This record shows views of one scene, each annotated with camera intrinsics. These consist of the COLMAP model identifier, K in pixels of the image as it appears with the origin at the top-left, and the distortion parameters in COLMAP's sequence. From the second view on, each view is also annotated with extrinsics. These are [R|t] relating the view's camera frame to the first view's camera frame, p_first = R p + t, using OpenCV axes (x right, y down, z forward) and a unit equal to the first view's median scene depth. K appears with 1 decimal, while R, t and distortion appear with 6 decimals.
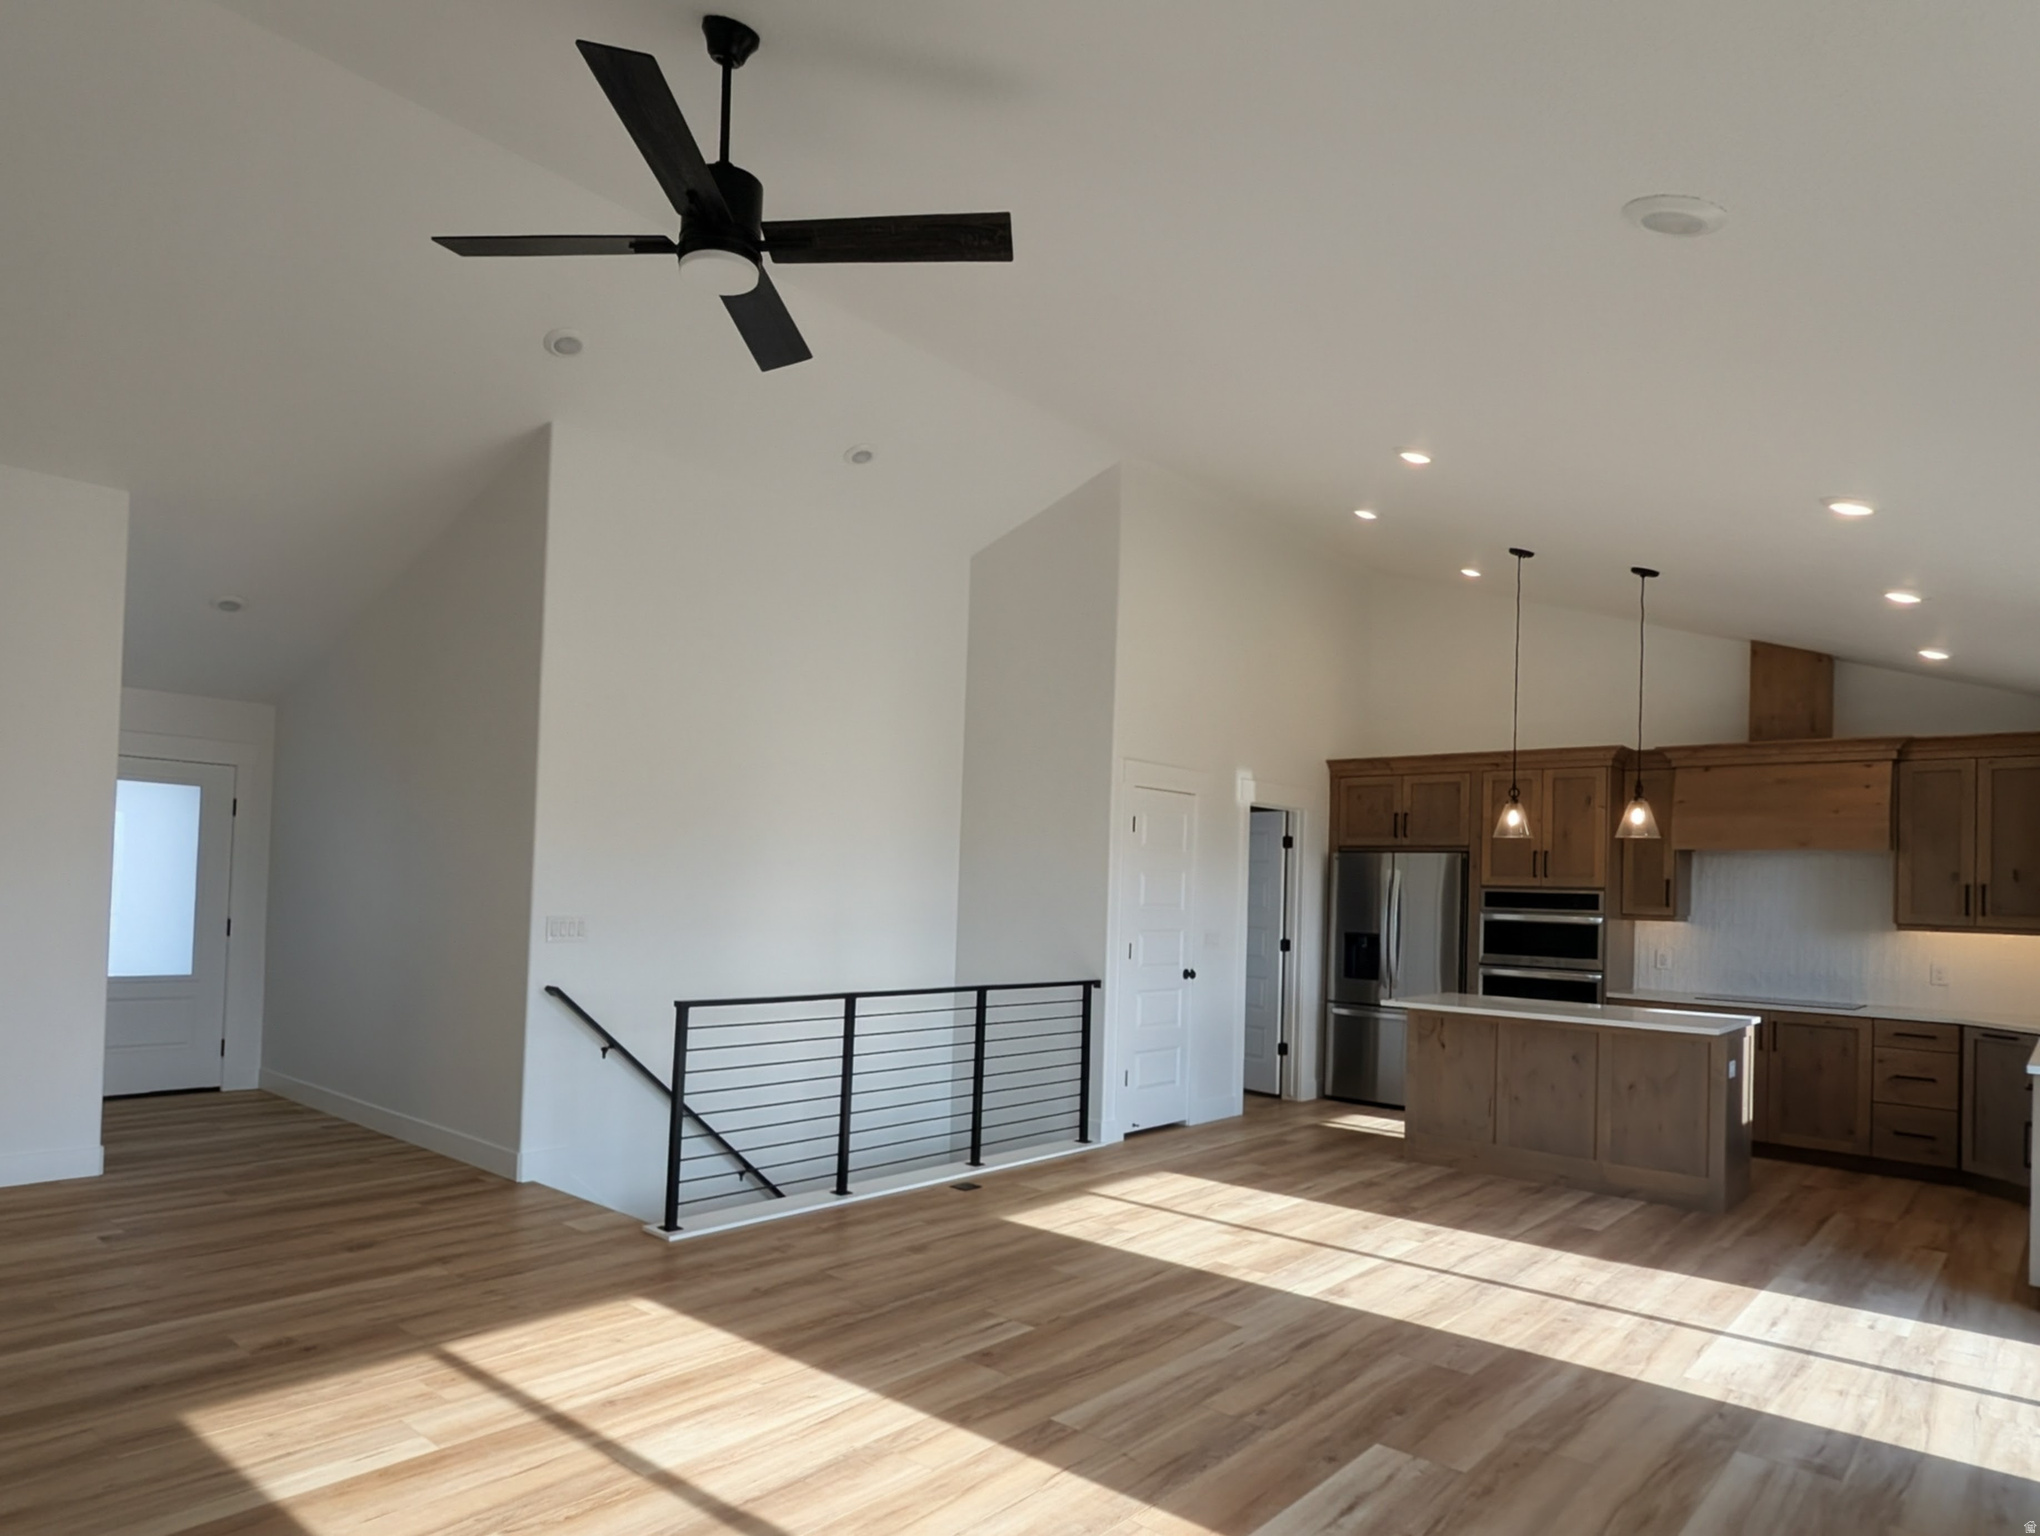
lens RADIAL K [[1219.6, 0, 1015.7], [0, 1219.6, 869.1], [0, 0, 1]] dist [0.001934, 0.000609]
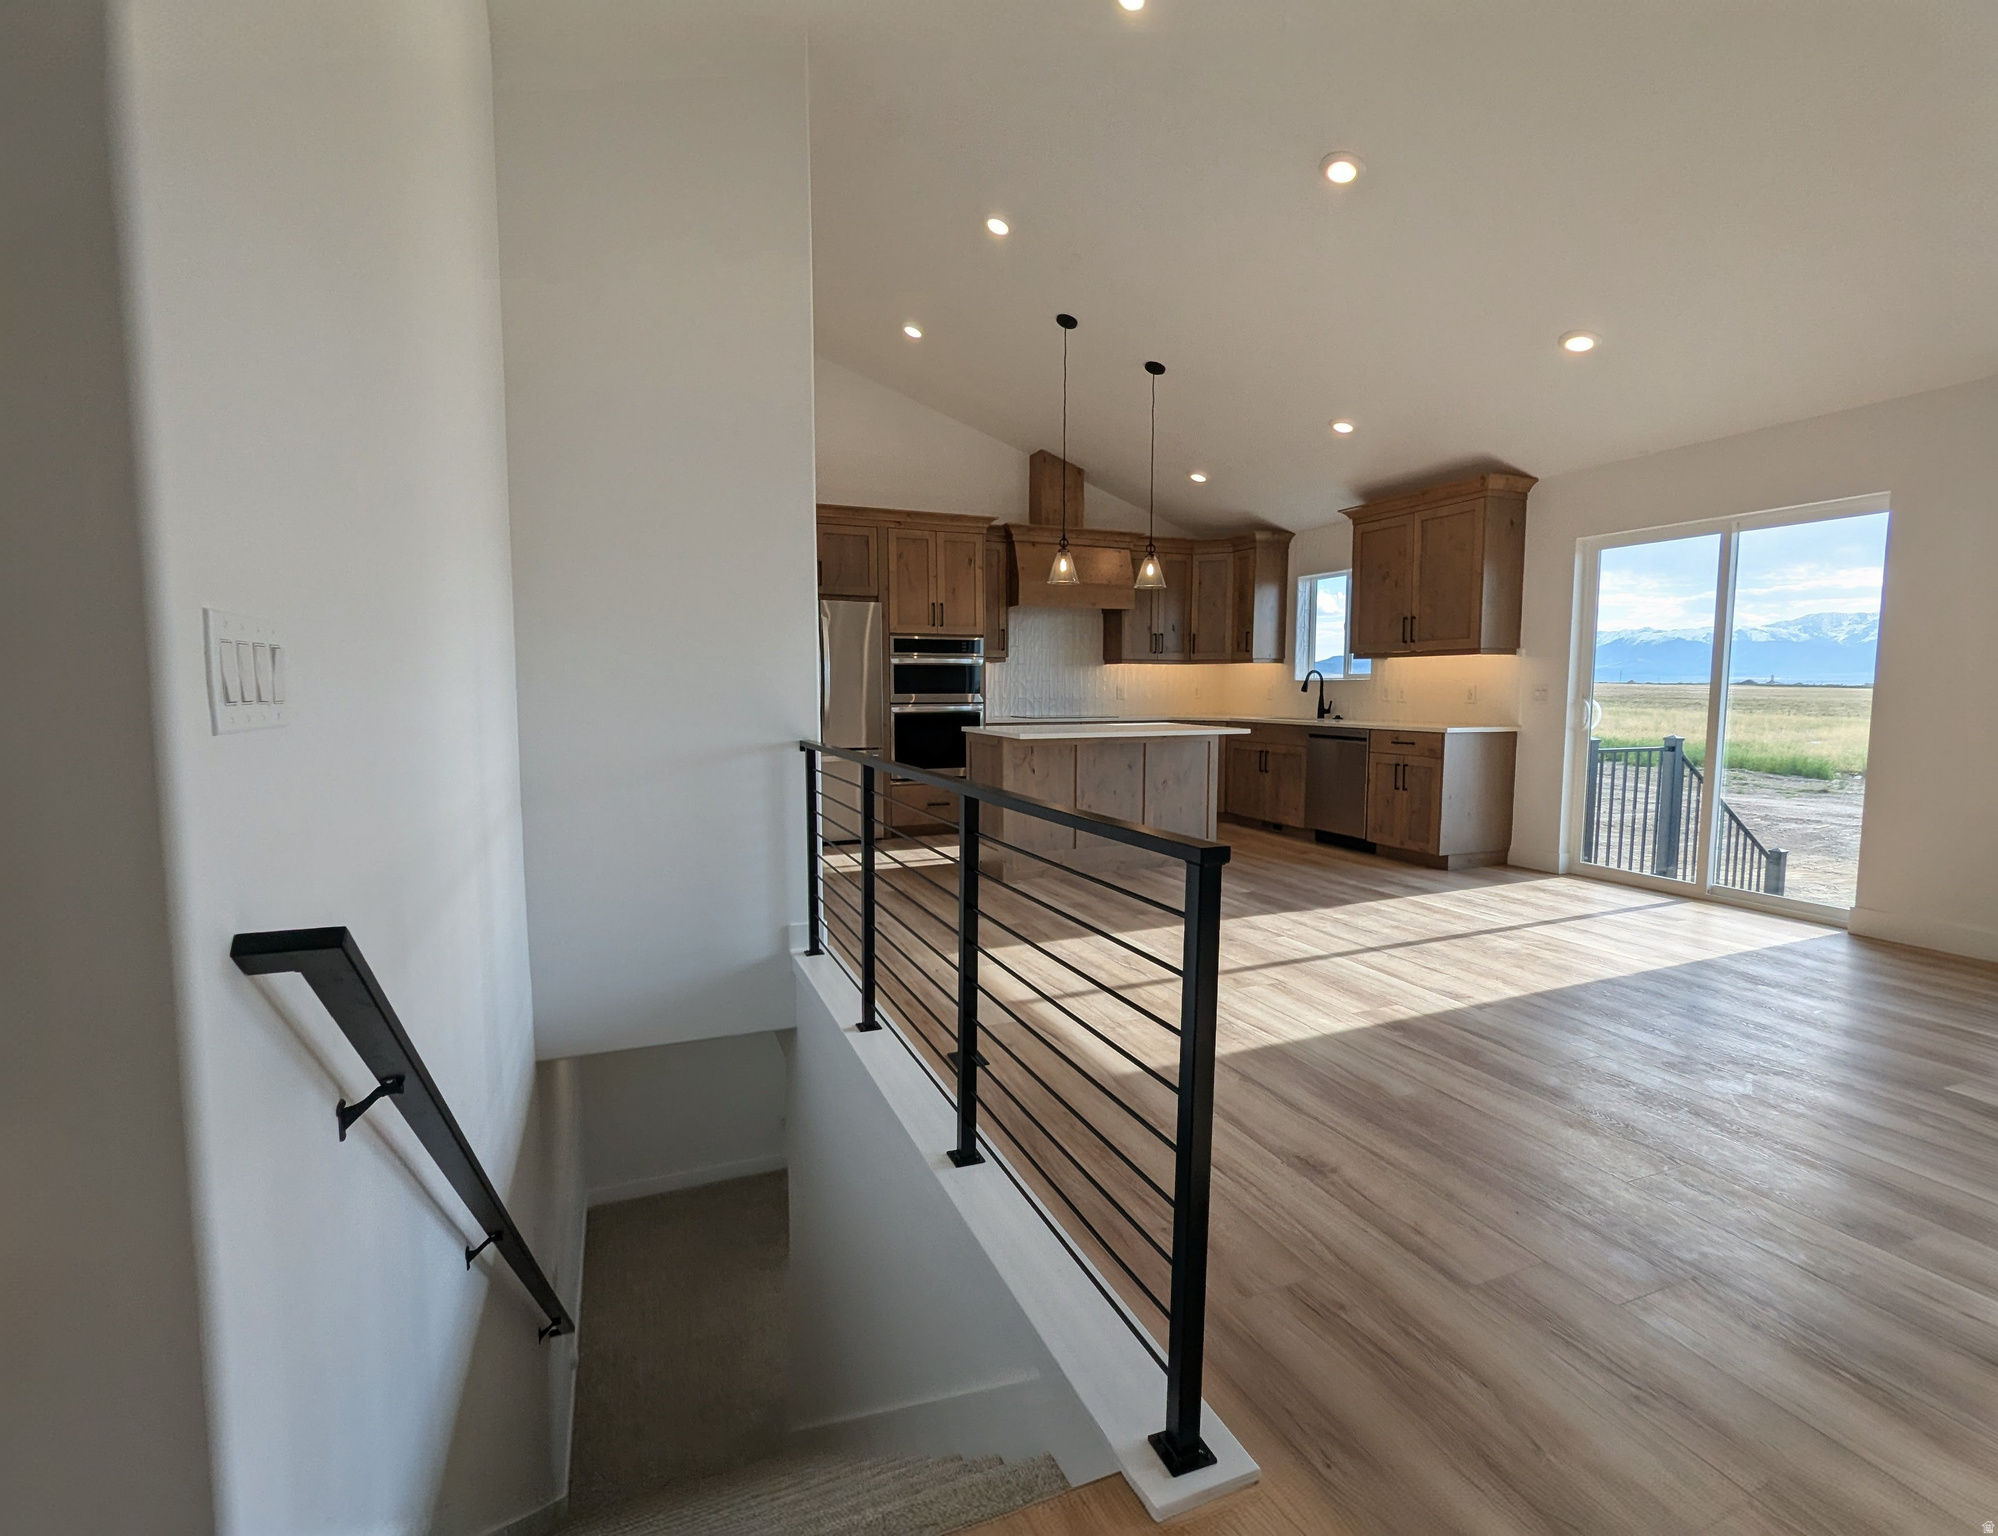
lens RADIAL K [[898.5, 0, 999.0], [0, 898.5, 768.0], [0, 0, 1]] dist [0.000147, -0.000057]
pose [[0.472274, -0.115067, 0.873909, -0.336410], [-0.000546, 0.991404, 0.130832, 0.031450], [-0.881452, -0.062266, 0.468151, 0.581276]]
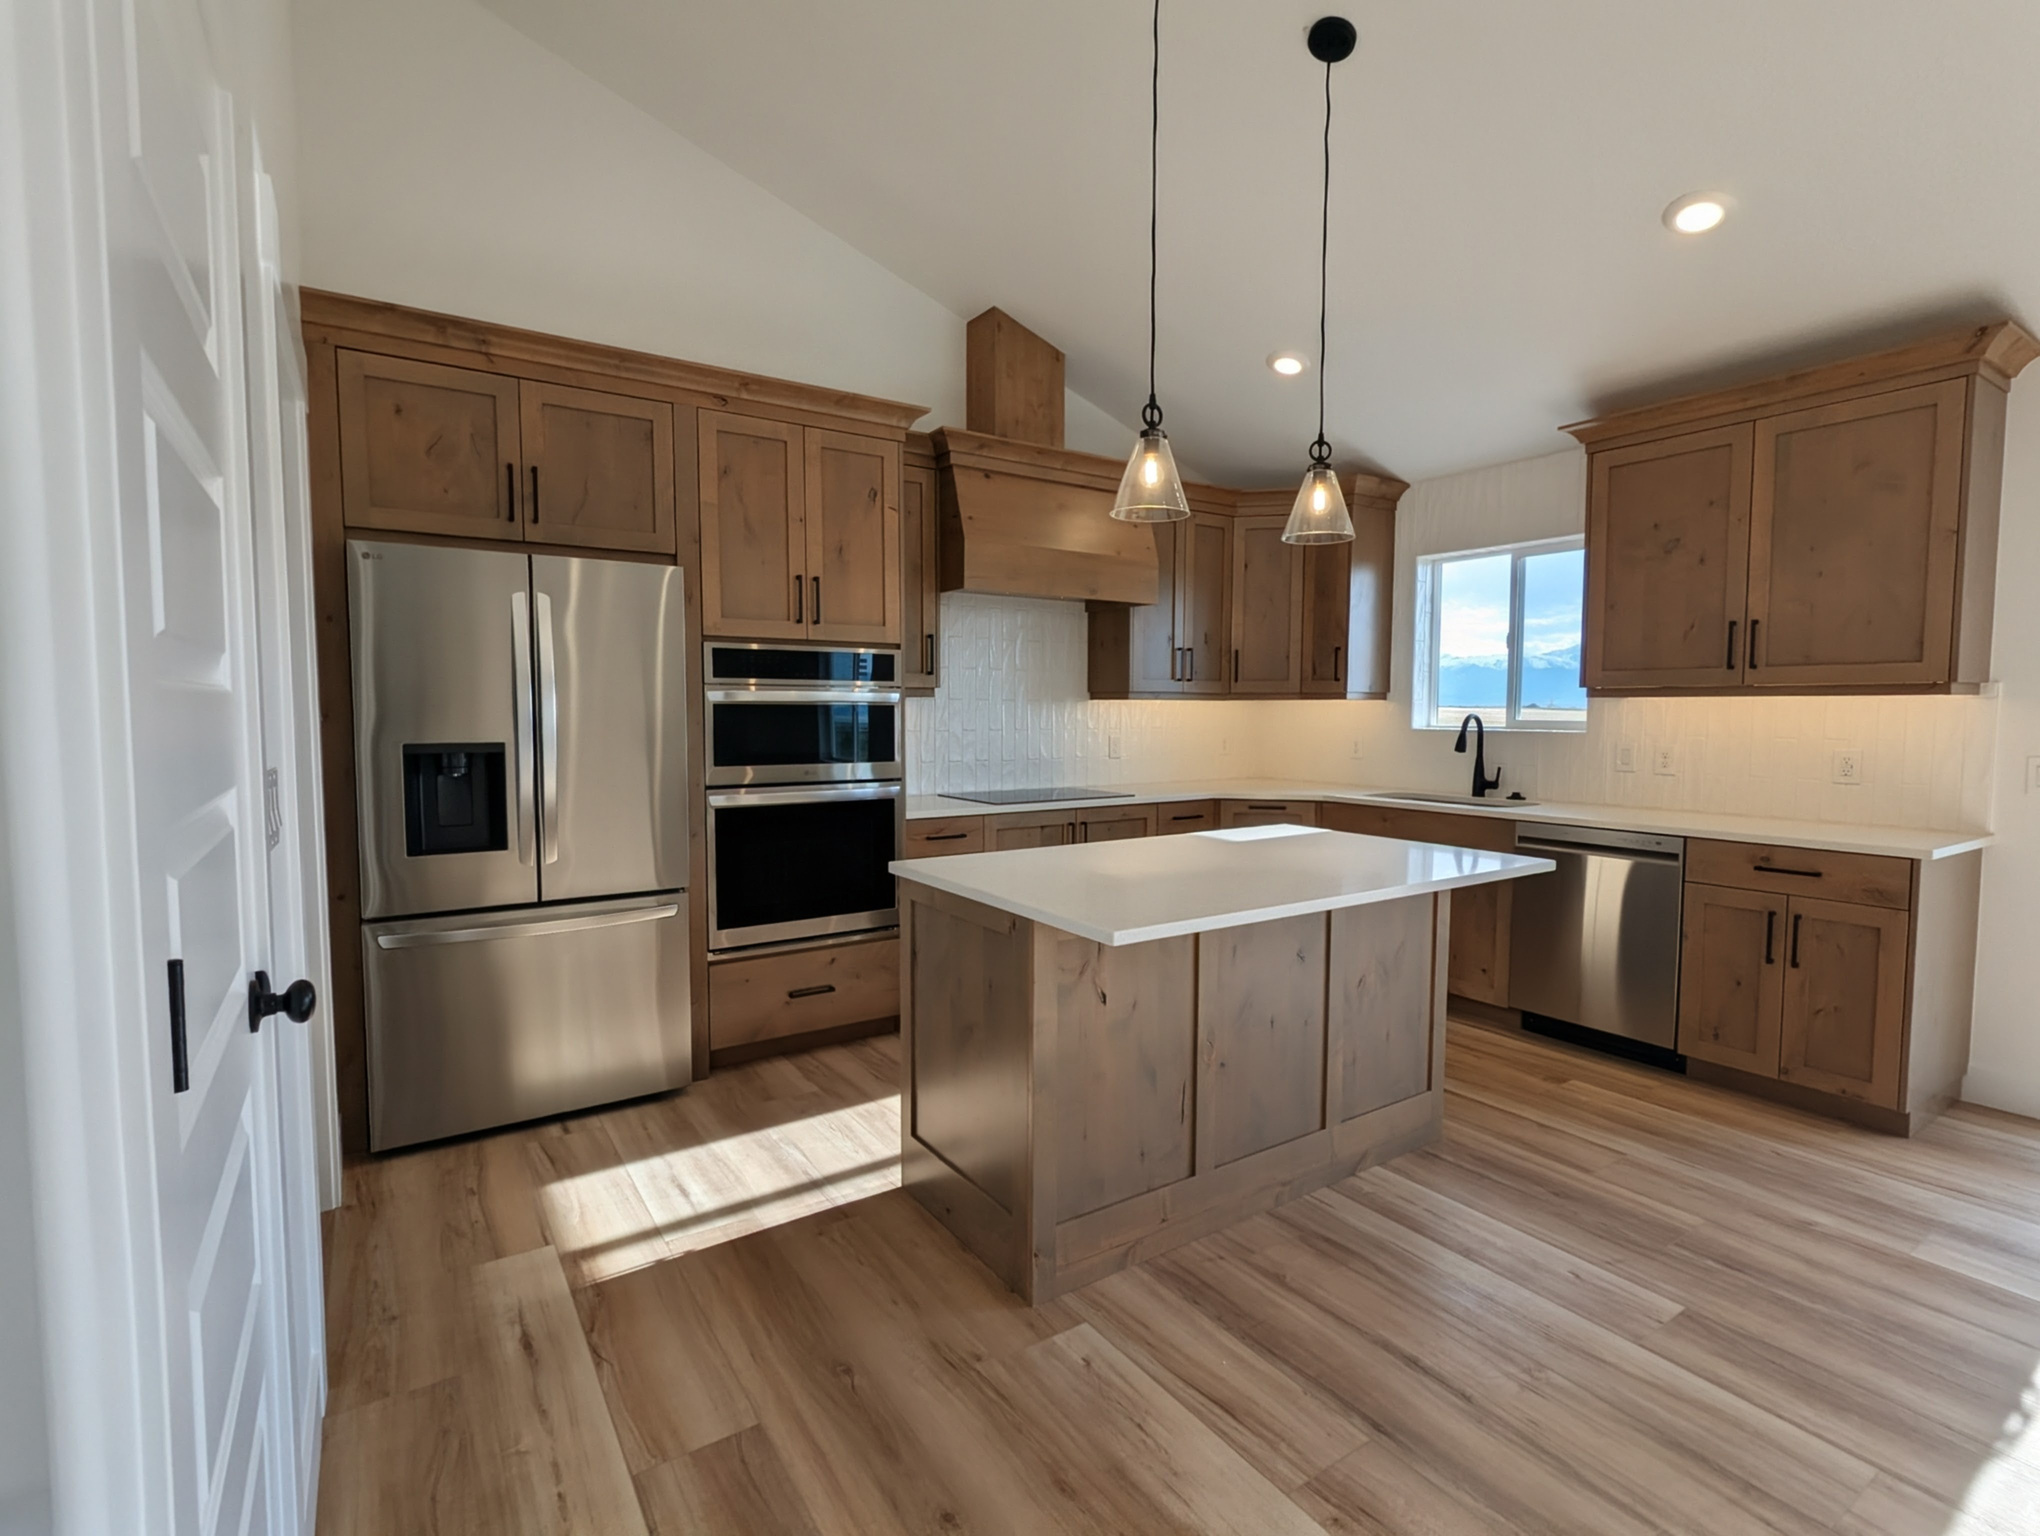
lens RADIAL K [[983.5, 0, 1026.6], [0, 983.5, 768.4], [0, 0, 1]] dist [0.001629, 0.000326]
pose [[0.292659, -0.091587, 0.951821, 0.025435], [-0.011065, 0.995011, 0.099145, 0.029411], [-0.956153, -0.039548, 0.290186, 0.834565]]
